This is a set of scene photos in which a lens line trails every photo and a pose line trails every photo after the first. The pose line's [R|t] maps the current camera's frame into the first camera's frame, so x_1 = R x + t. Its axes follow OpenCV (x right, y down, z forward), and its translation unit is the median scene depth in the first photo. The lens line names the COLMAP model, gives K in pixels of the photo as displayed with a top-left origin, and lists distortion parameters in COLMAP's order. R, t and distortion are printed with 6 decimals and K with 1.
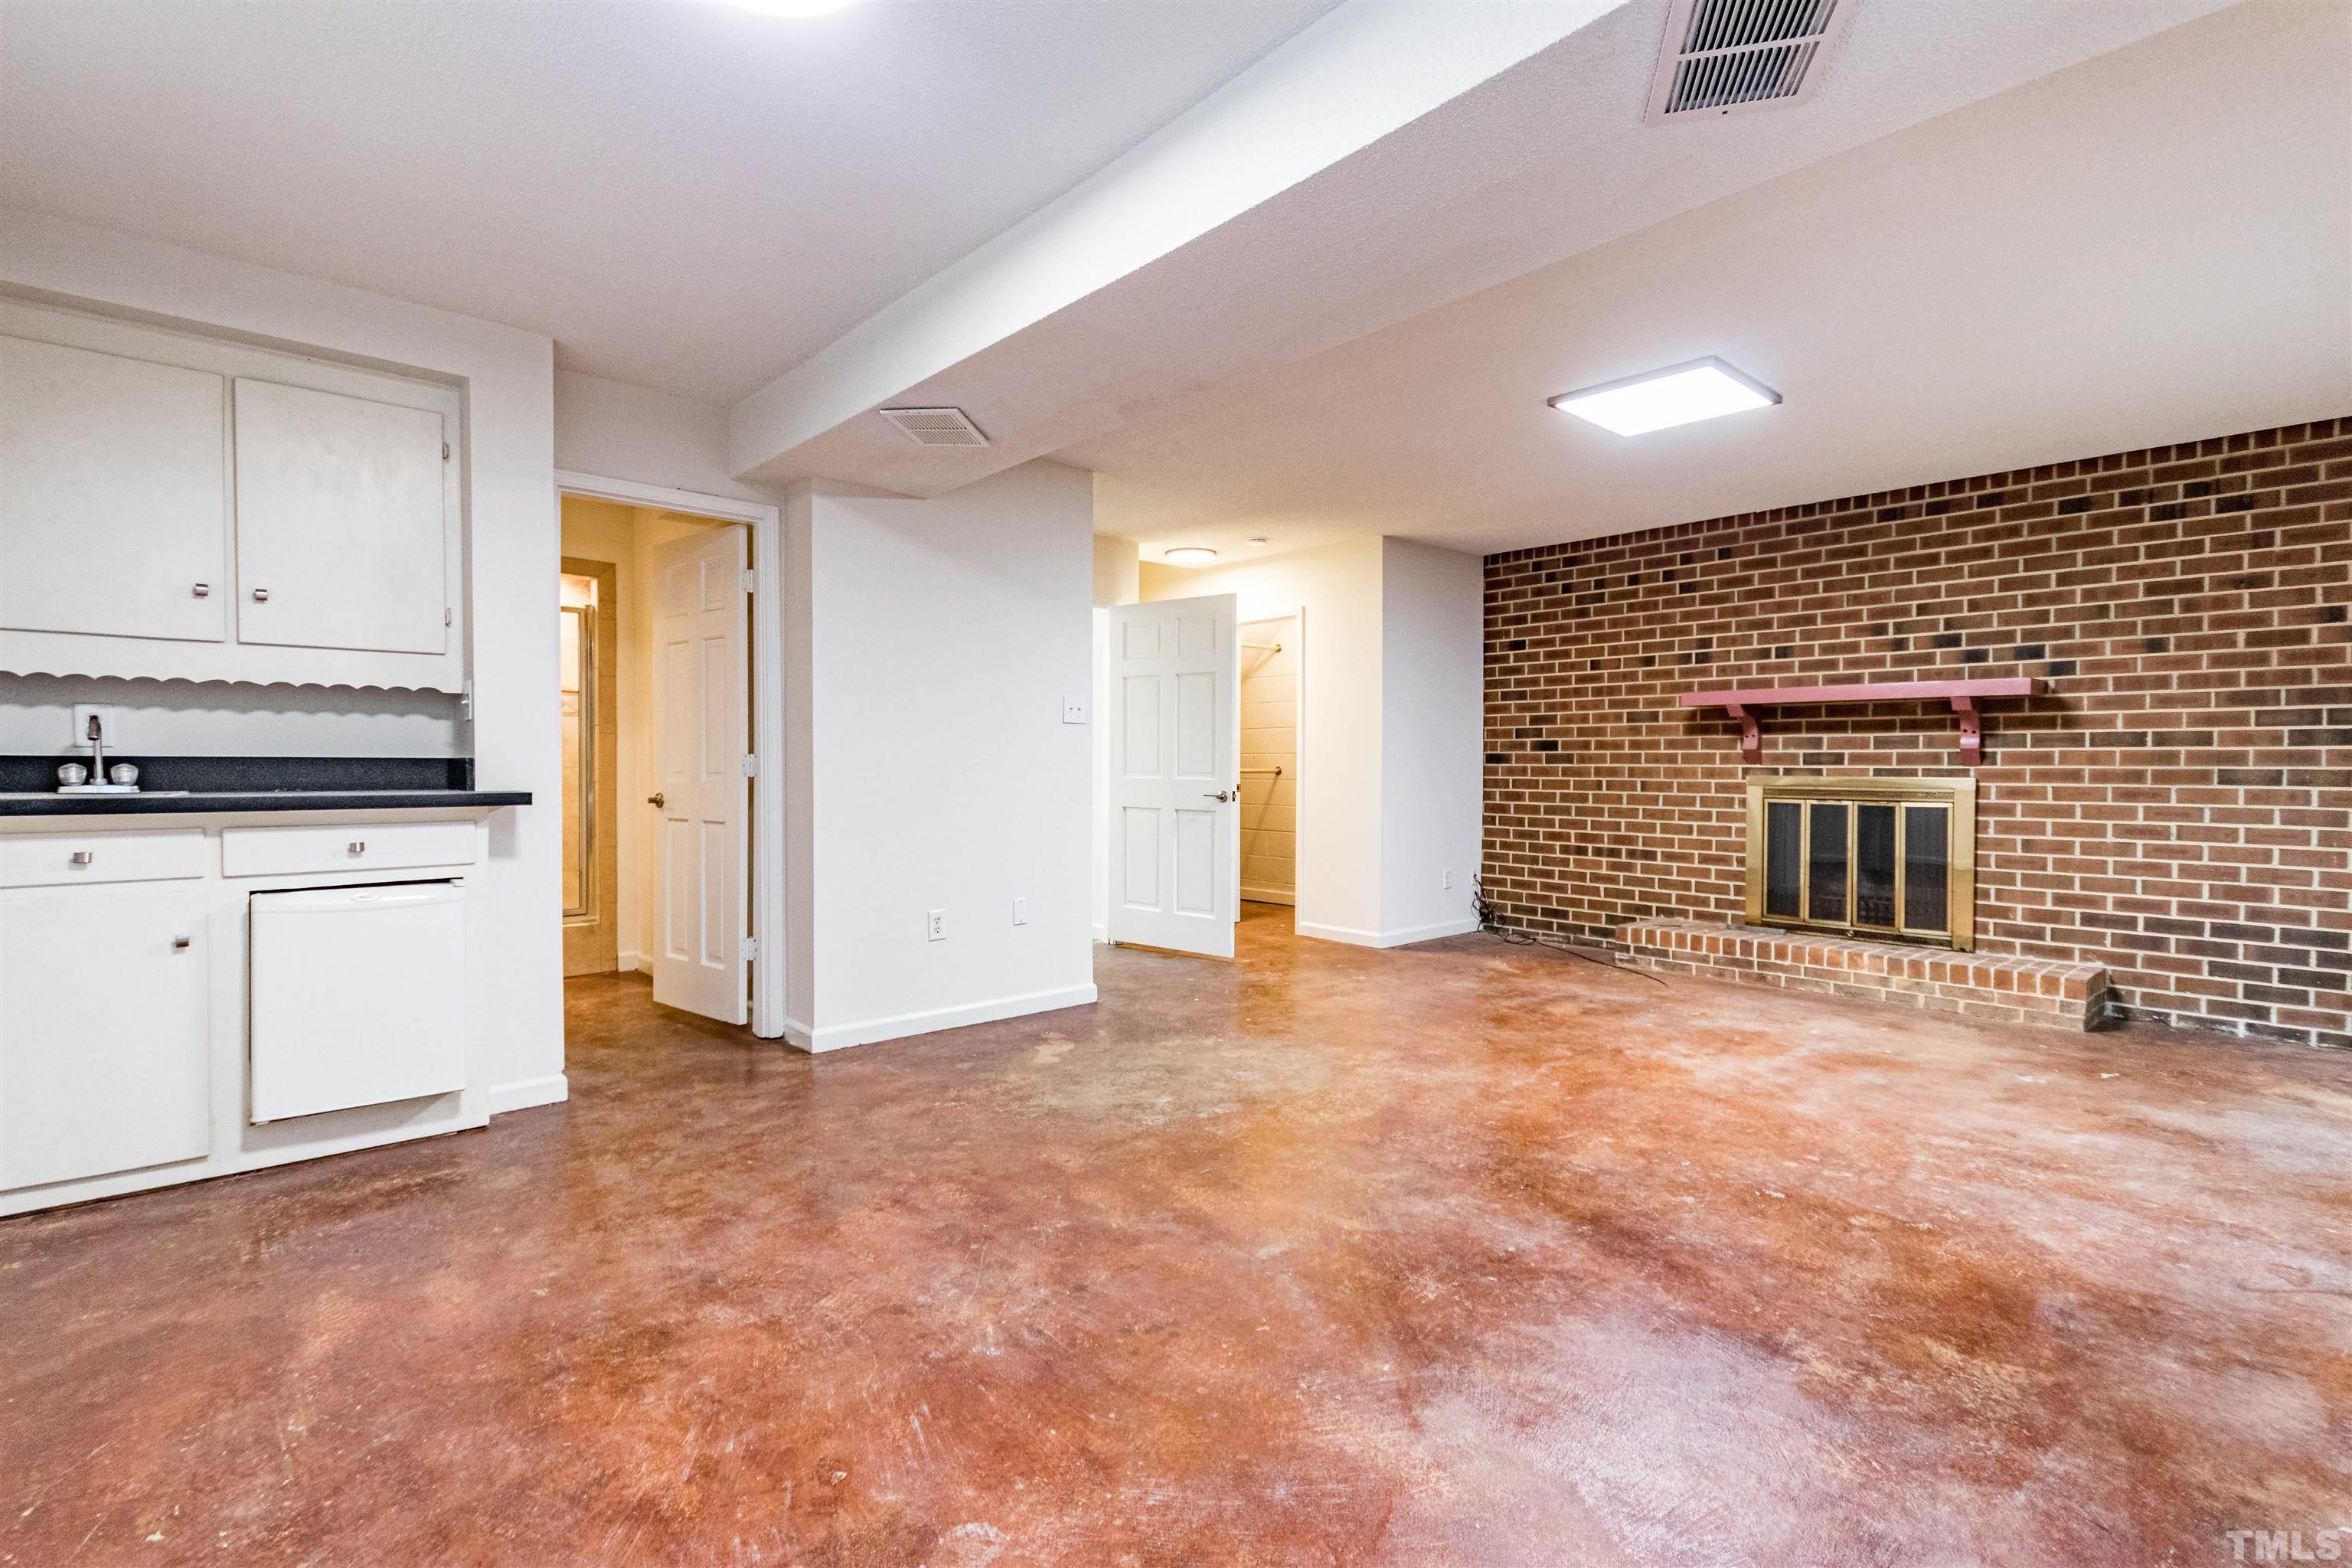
lens RADIAL K [[1083.7, 0, 1174.4], [0, 1083.7, 780.1], [0, 0, 1]] dist [0.002884, -0.001671]
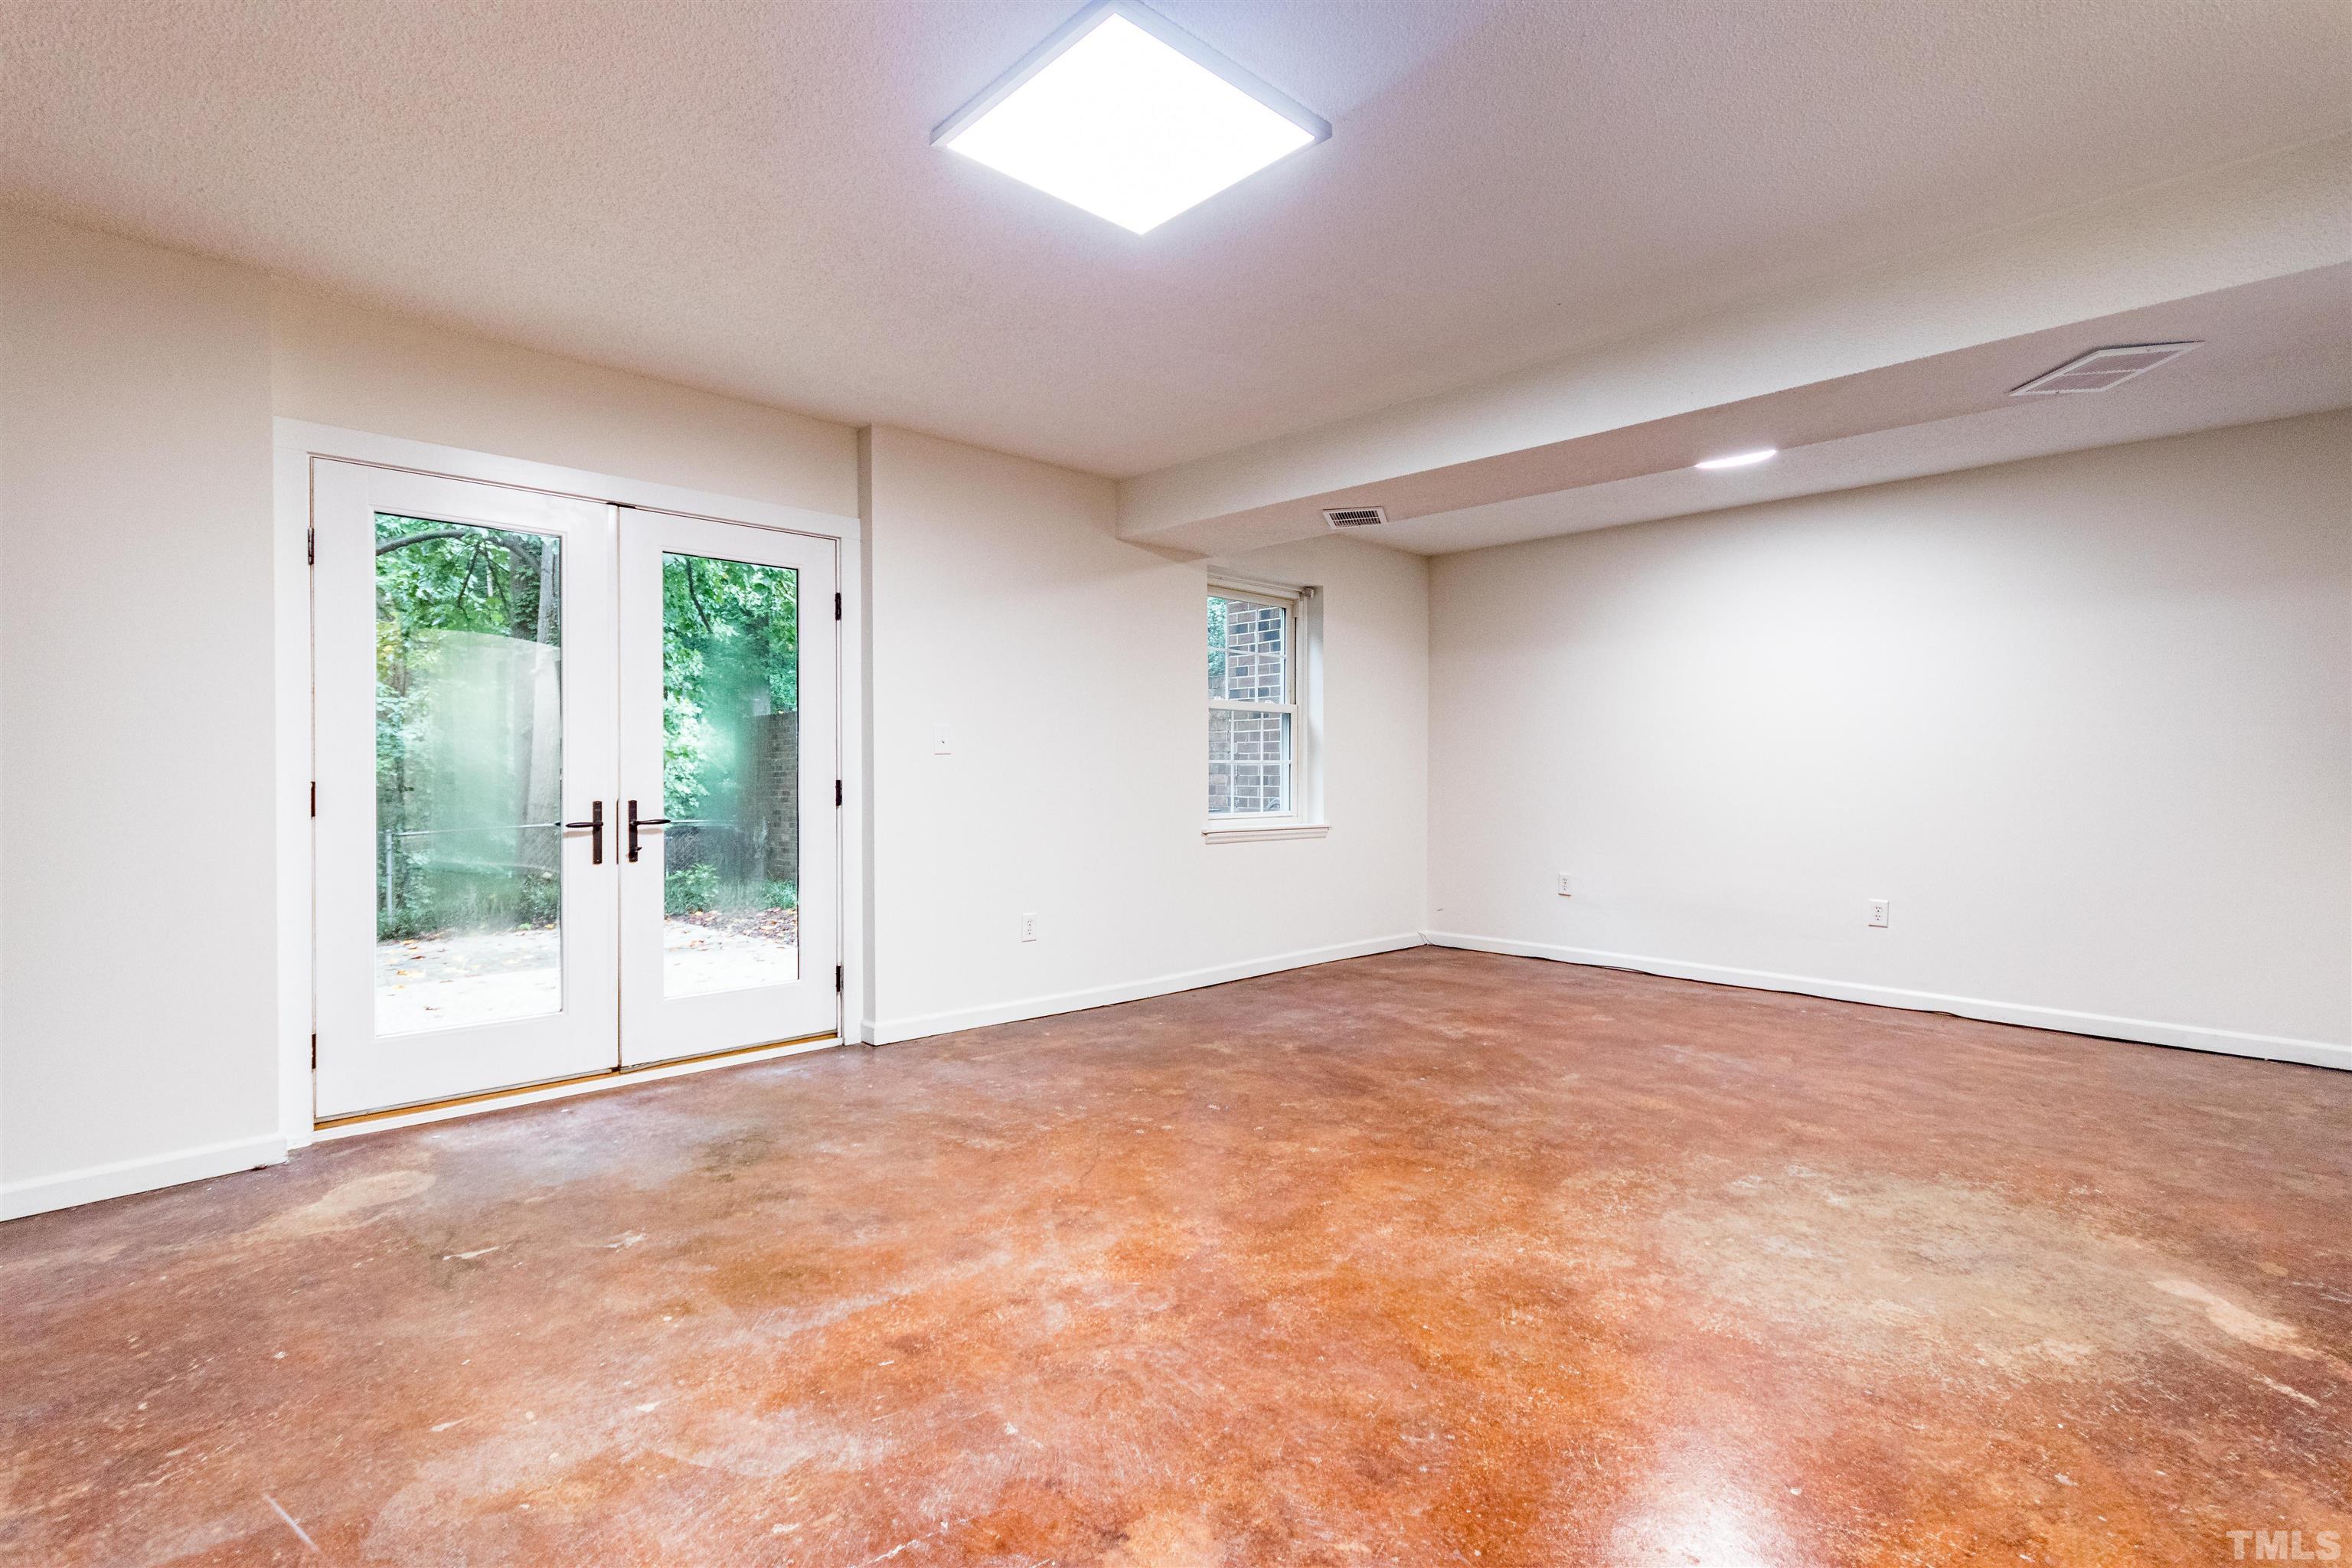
lens RADIAL K [[1106.4, 0, 1171.1], [0, 1106.4, 784.2], [0, 0, 1]] dist [0.003957, 0.000722]
pose [[-0.999618, -0.002604, -0.027529, 0.369688], [-0.003419, 0.999556, 0.029589, -0.022398], [0.027440, 0.029671, -0.999183, 1.324455]]
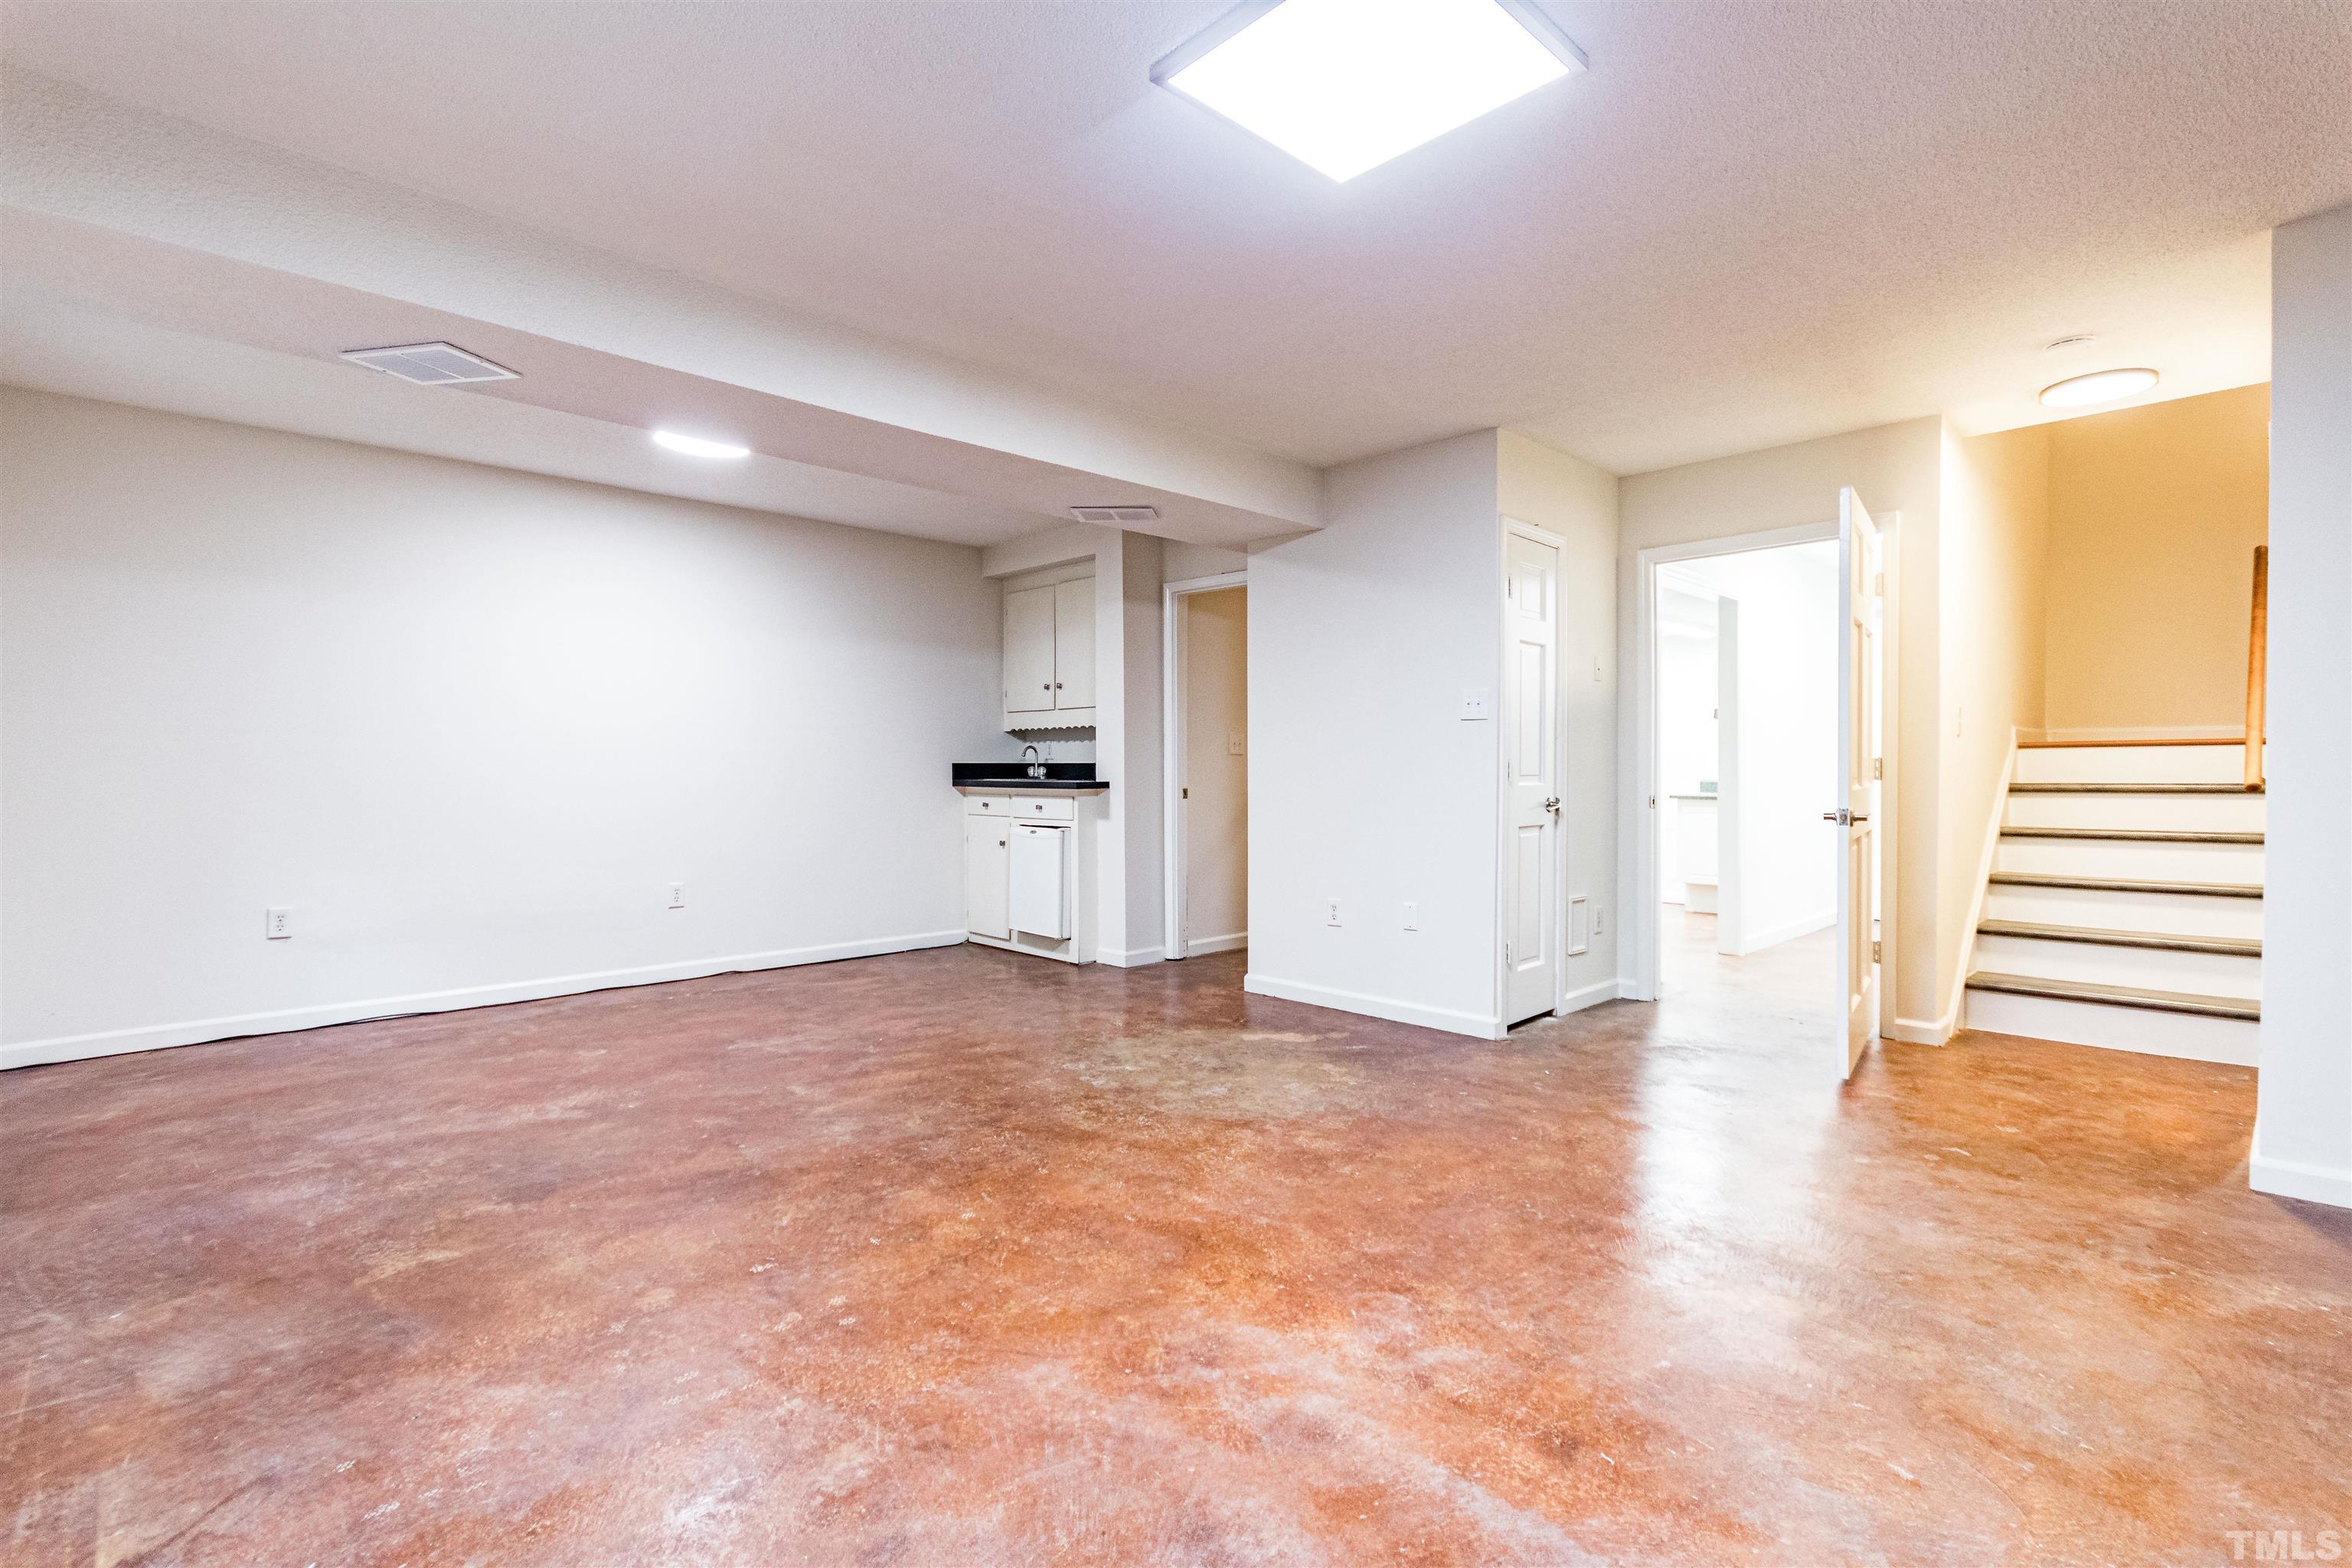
lens RADIAL K [[1083.7, 0, 1174.4], [0, 1083.7, 780.1], [0, 0, 1]] dist [0.002884, -0.001671]
pose [[0.037592, 0.009995, -0.999243, 0.814071], [-0.015024, 0.999843, 0.009436, -0.007839], [0.999180, 0.014658, 0.037736, 0.741531]]
